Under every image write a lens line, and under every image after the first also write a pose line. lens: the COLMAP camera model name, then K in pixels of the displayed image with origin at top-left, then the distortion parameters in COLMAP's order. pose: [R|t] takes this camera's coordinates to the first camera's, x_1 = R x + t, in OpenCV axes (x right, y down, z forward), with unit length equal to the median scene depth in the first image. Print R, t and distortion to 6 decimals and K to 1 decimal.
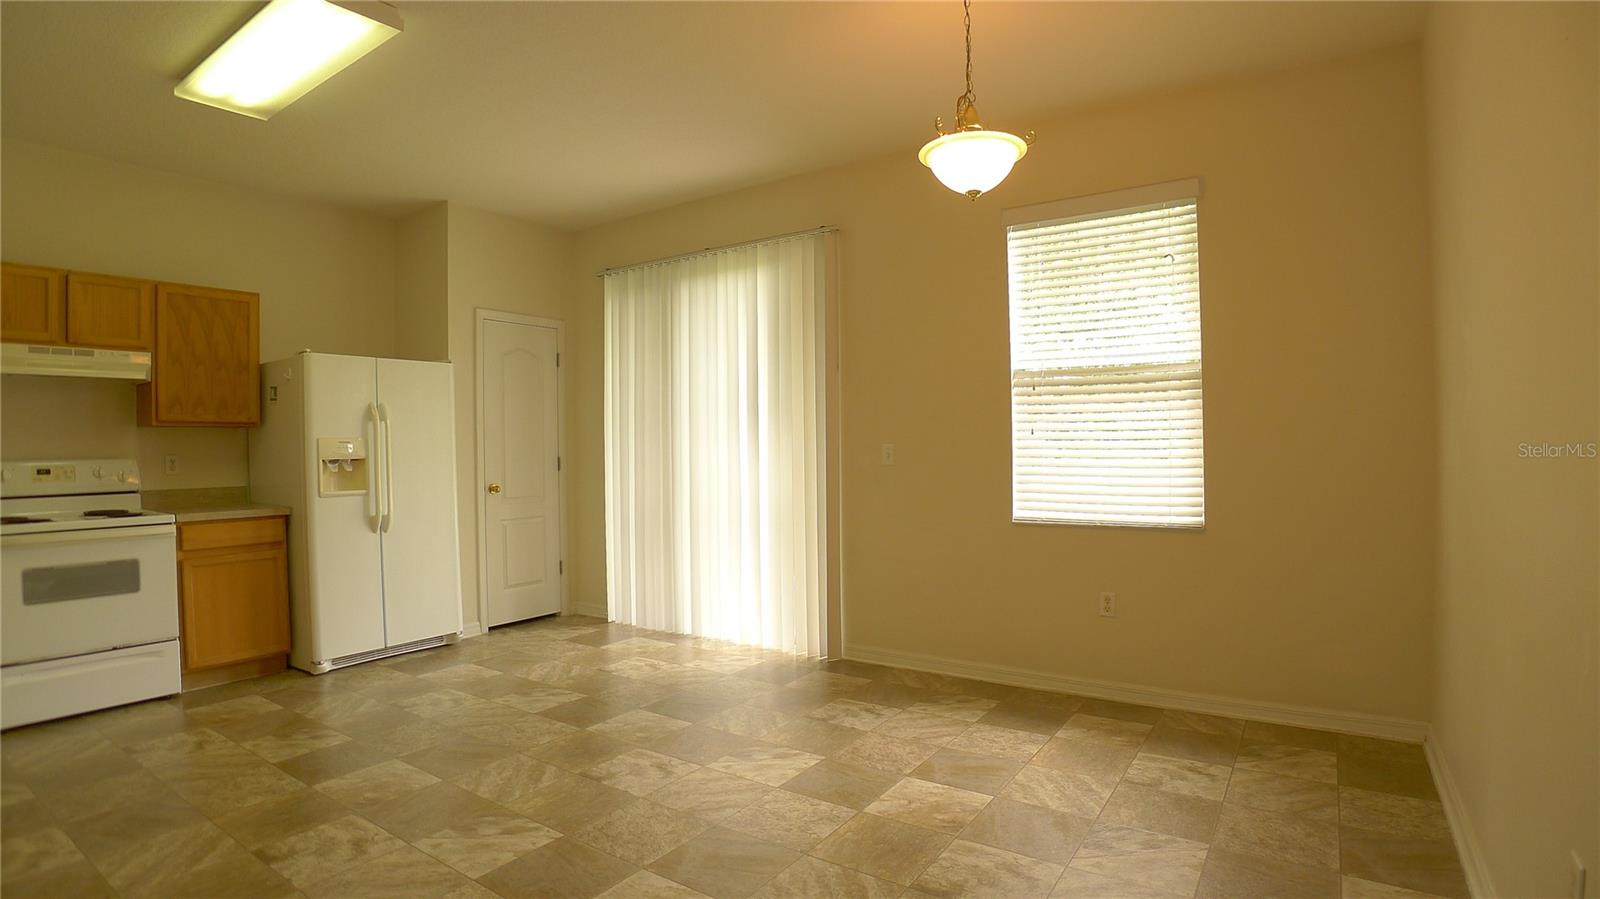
lens RADIAL K [[796.3, 0, 792.9], [0, 796.3, 450.3], [0, 0, 1]] dist [-0.066017, 0.000157]
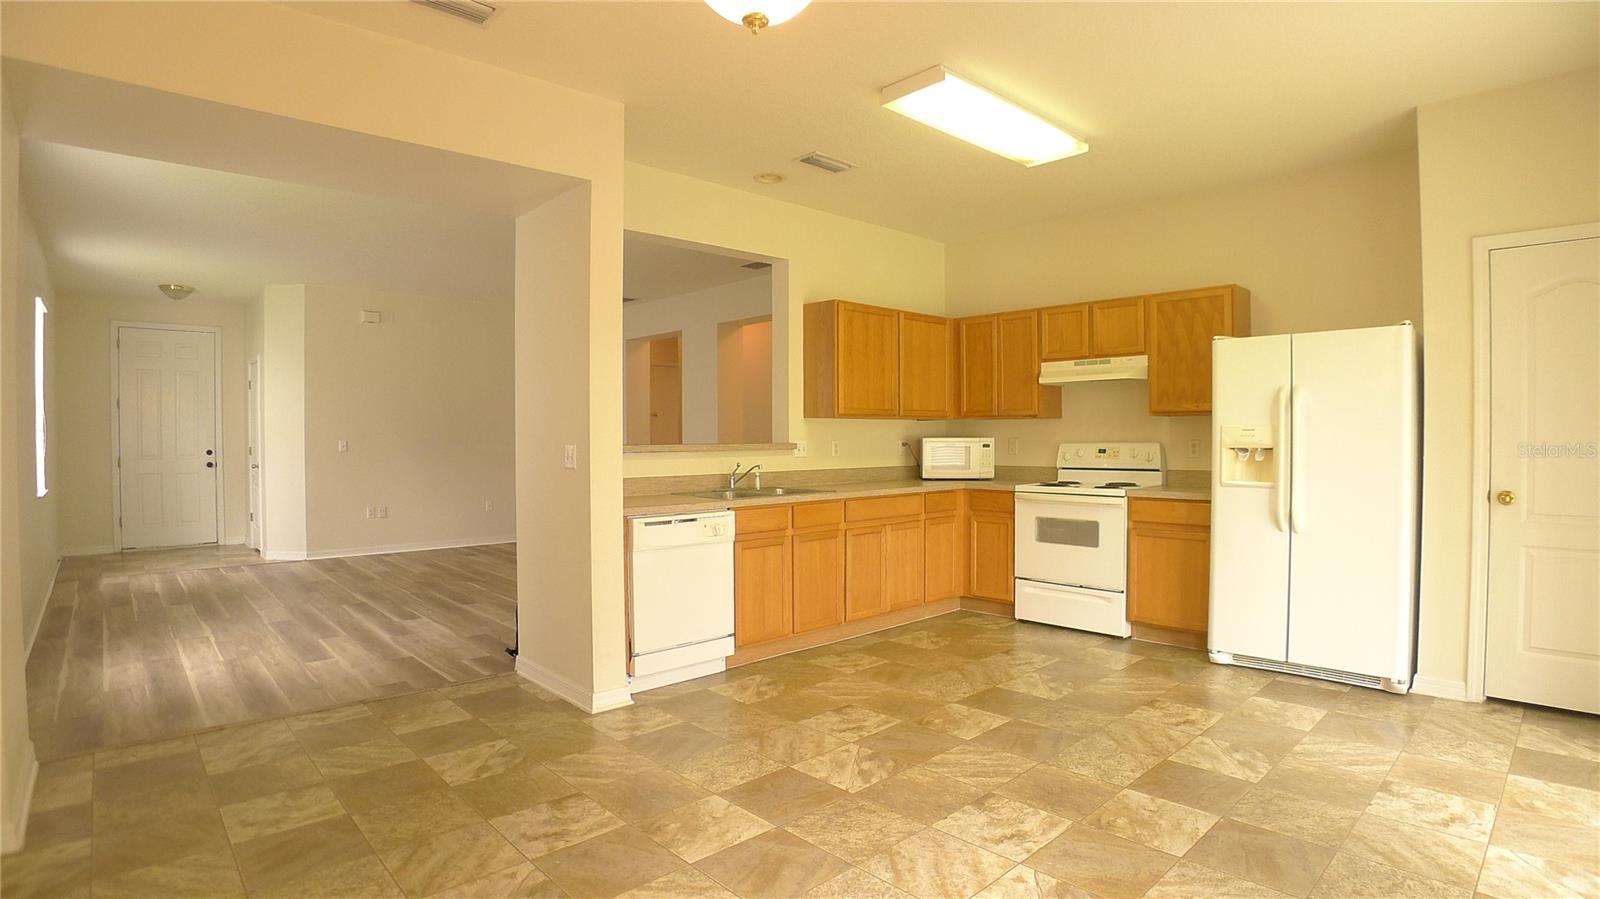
lens RADIAL K [[796.3, 0, 792.9], [0, 796.3, 450.3], [0, 0, 1]] dist [-0.066017, 0.000157]
pose [[-0.210023, 0.030948, -0.977206, 0.503167], [0.003650, 0.999517, 0.030870, -0.018559], [0.977690, 0.002917, -0.210035, 0.720511]]
